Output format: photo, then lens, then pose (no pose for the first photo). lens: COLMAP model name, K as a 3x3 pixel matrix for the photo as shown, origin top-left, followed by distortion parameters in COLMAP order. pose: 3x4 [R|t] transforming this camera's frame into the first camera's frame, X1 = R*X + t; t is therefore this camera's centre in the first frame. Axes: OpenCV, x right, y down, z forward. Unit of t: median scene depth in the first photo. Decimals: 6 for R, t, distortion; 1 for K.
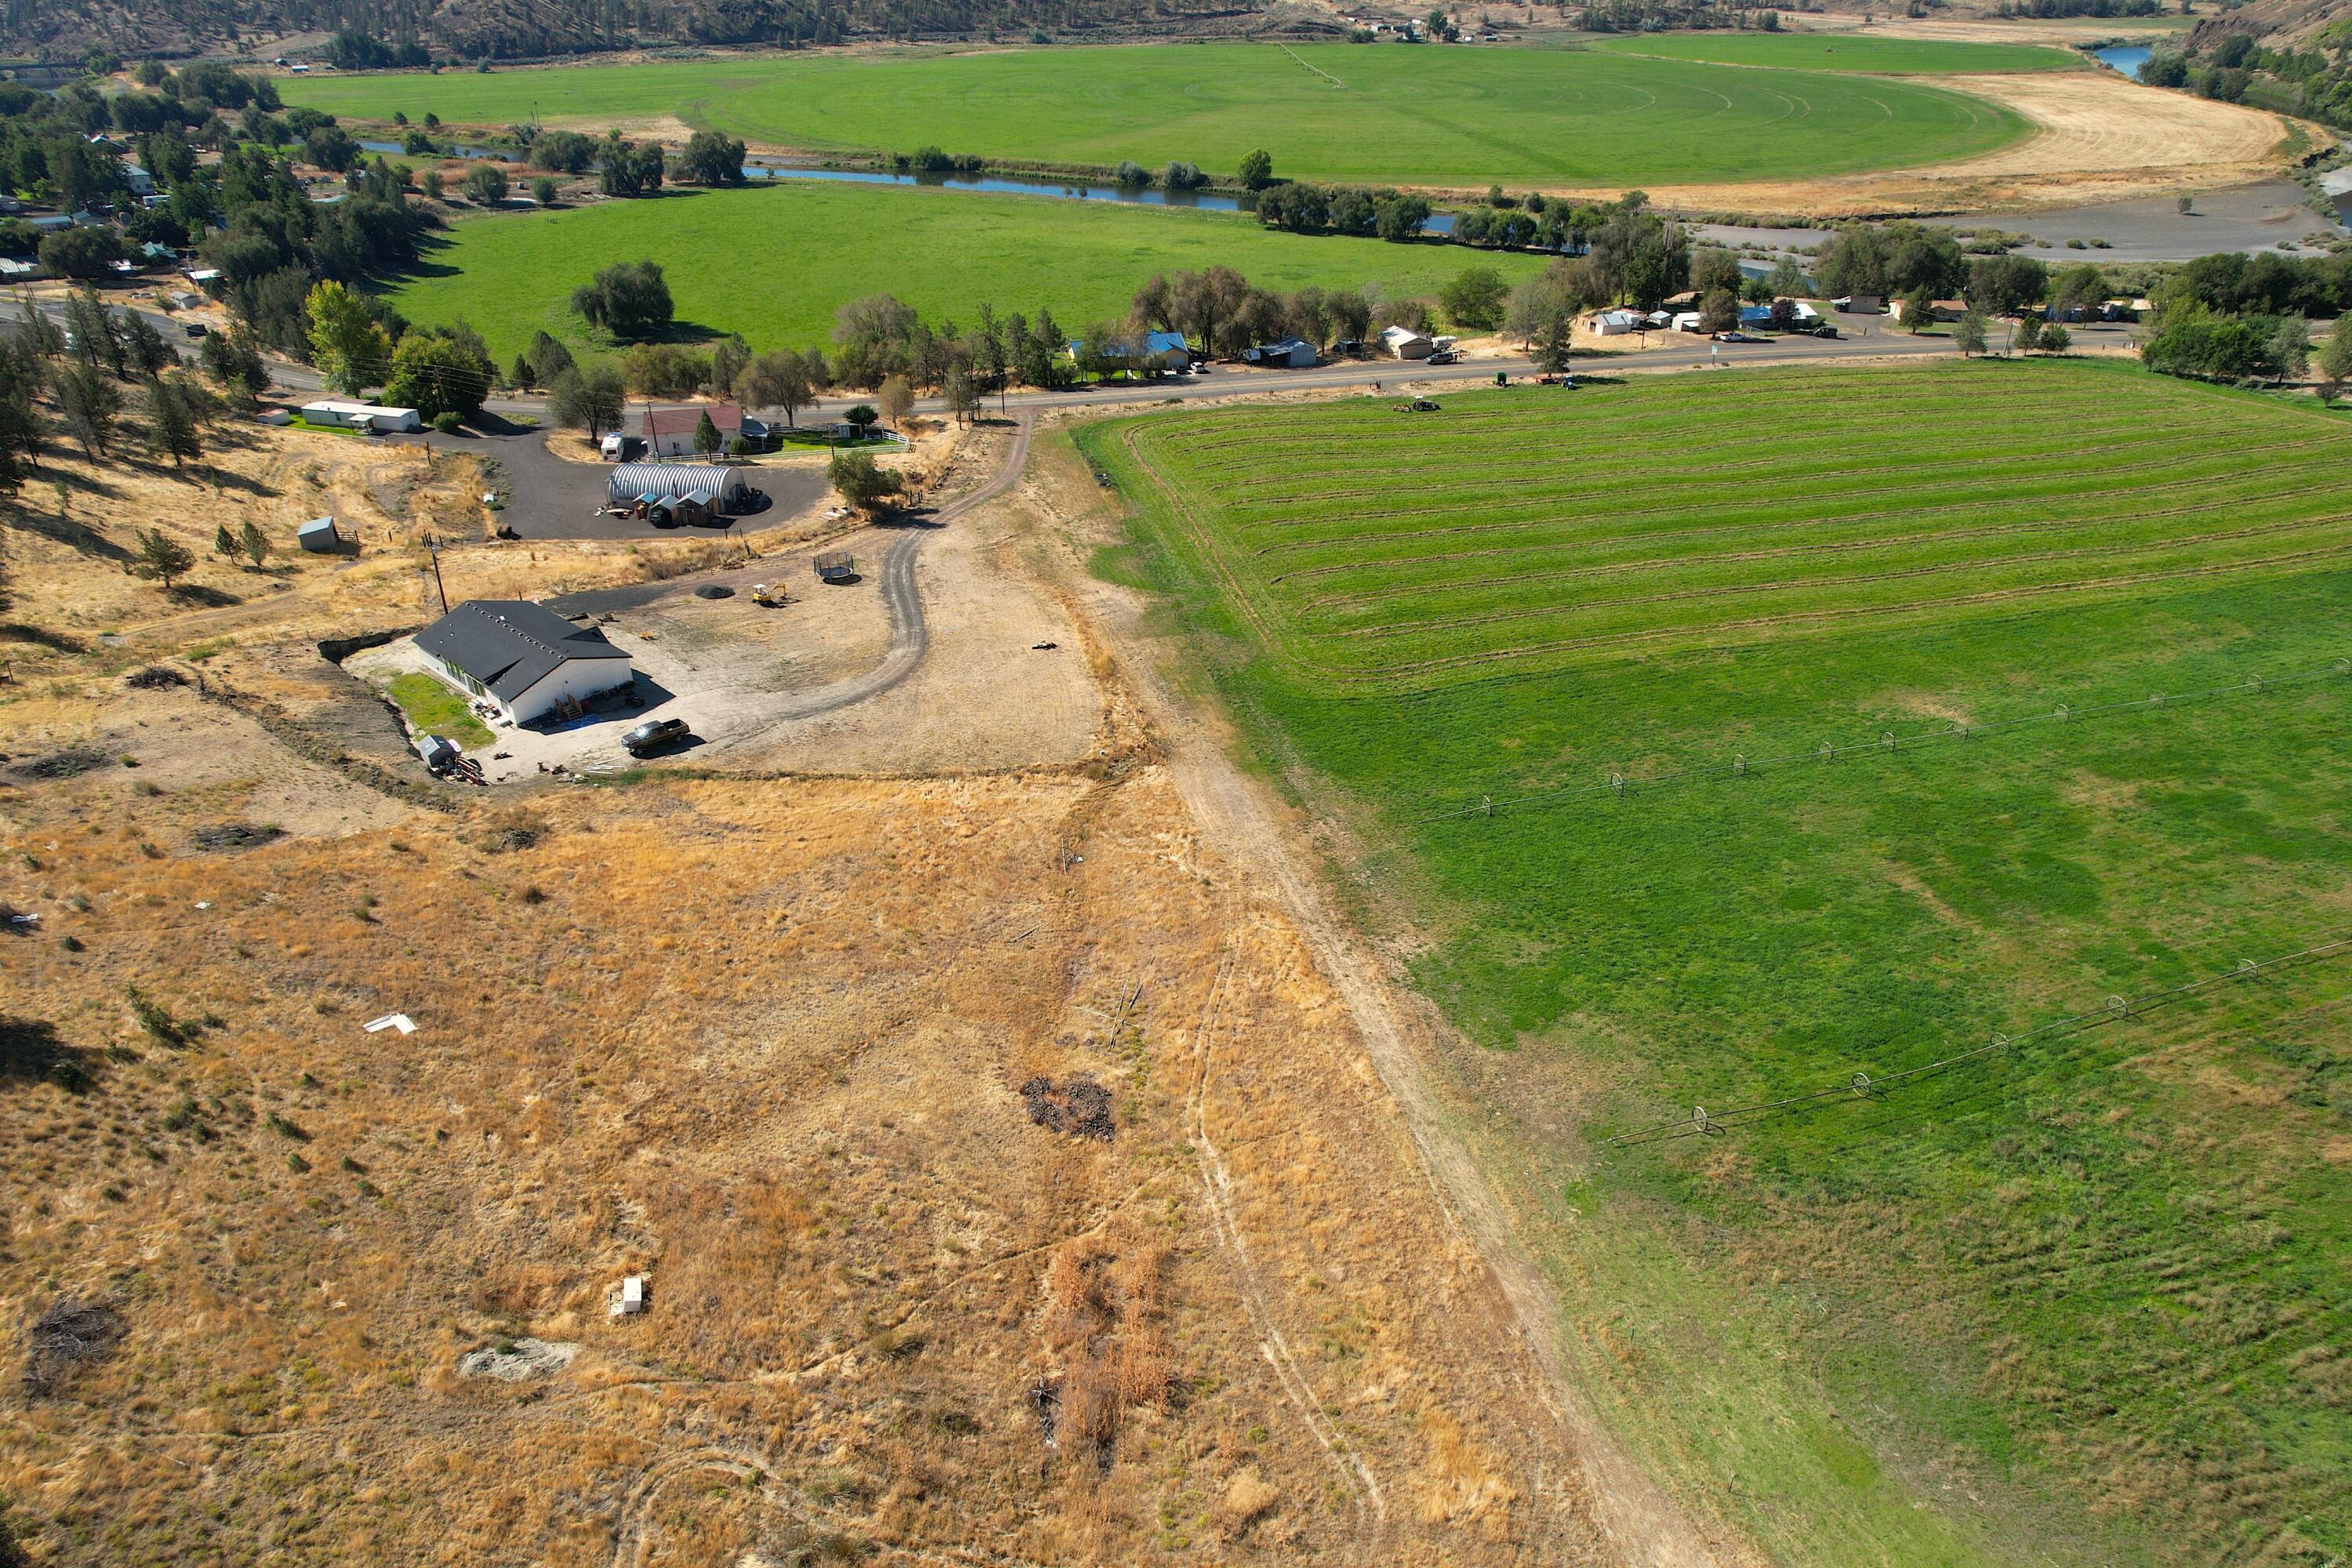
lens RADIAL K [[1497.0, 0, 1176.0], [0, 1497.0, 784.0], [0, 0, 1]] dist [-0.063135, 0.057485]
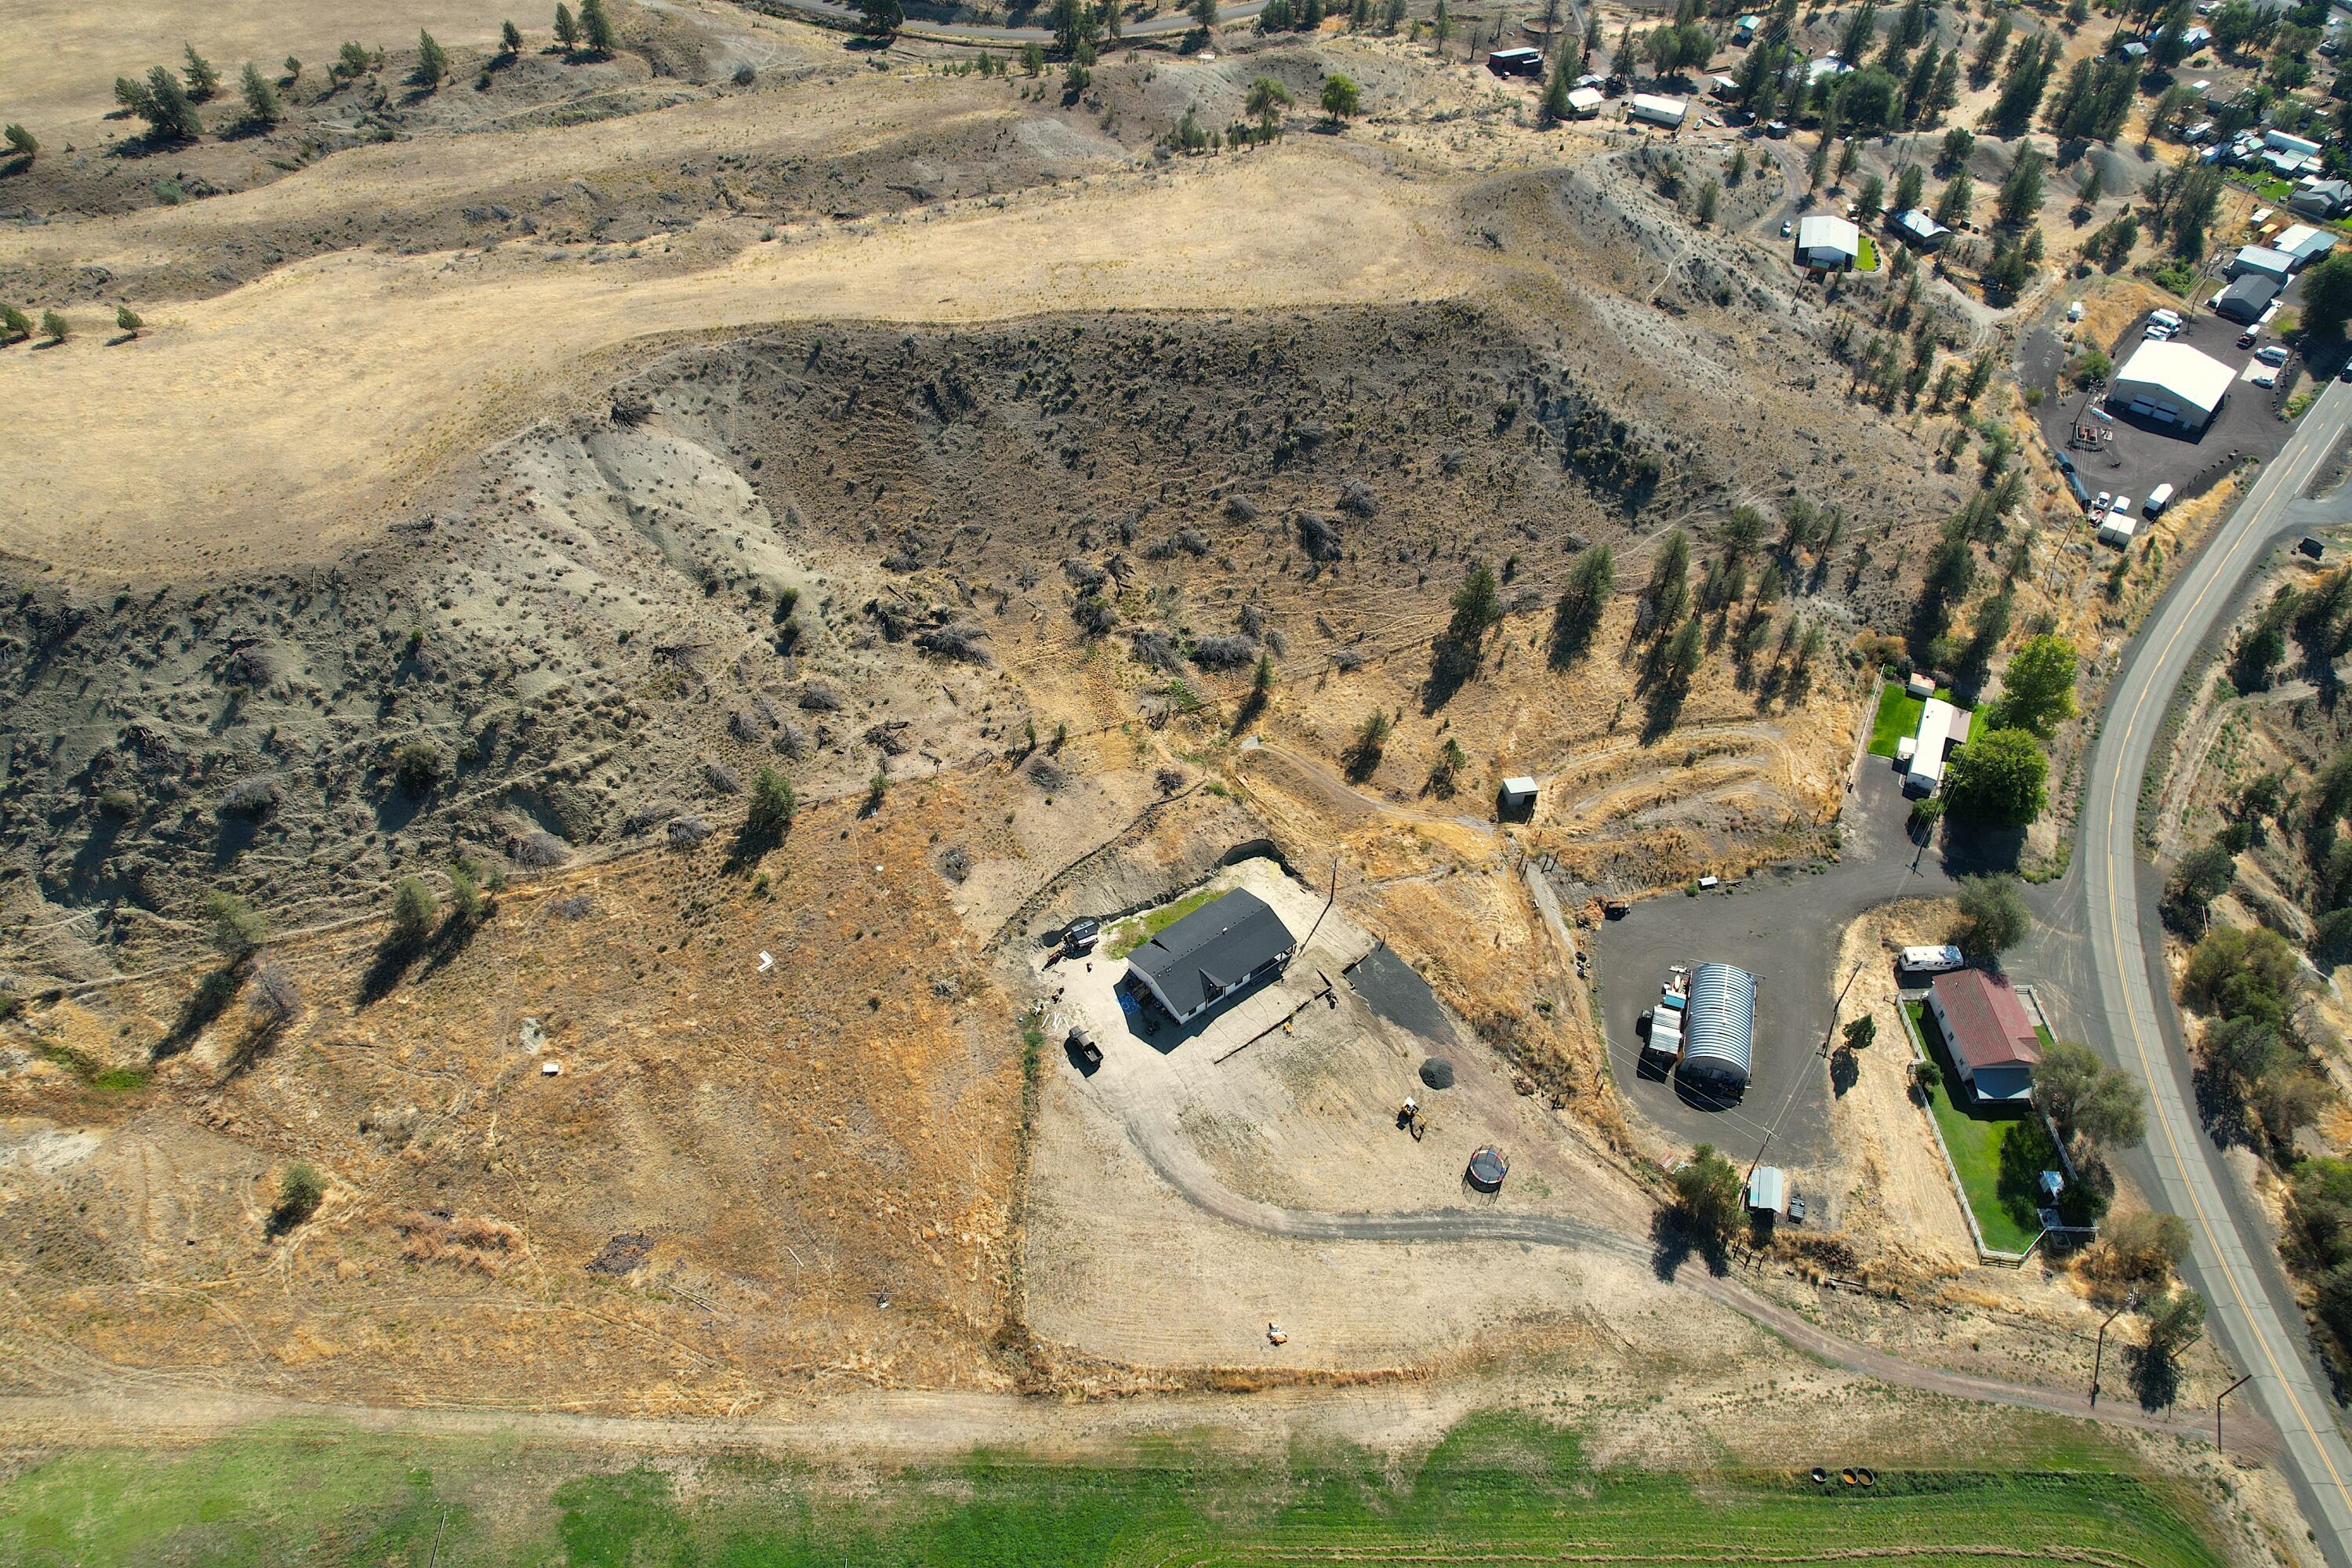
lens RADIAL K [[1497.0, 0, 1176.0], [0, 1497.0, 784.0], [0, 0, 1]] dist [-0.063135, 0.057485]
pose [[-0.185753, 0.712855, -0.676264, 0.564685], [-0.496488, 0.525829, 0.690654, -1.533830], [0.847936, 0.464048, 0.256250, 0.700363]]
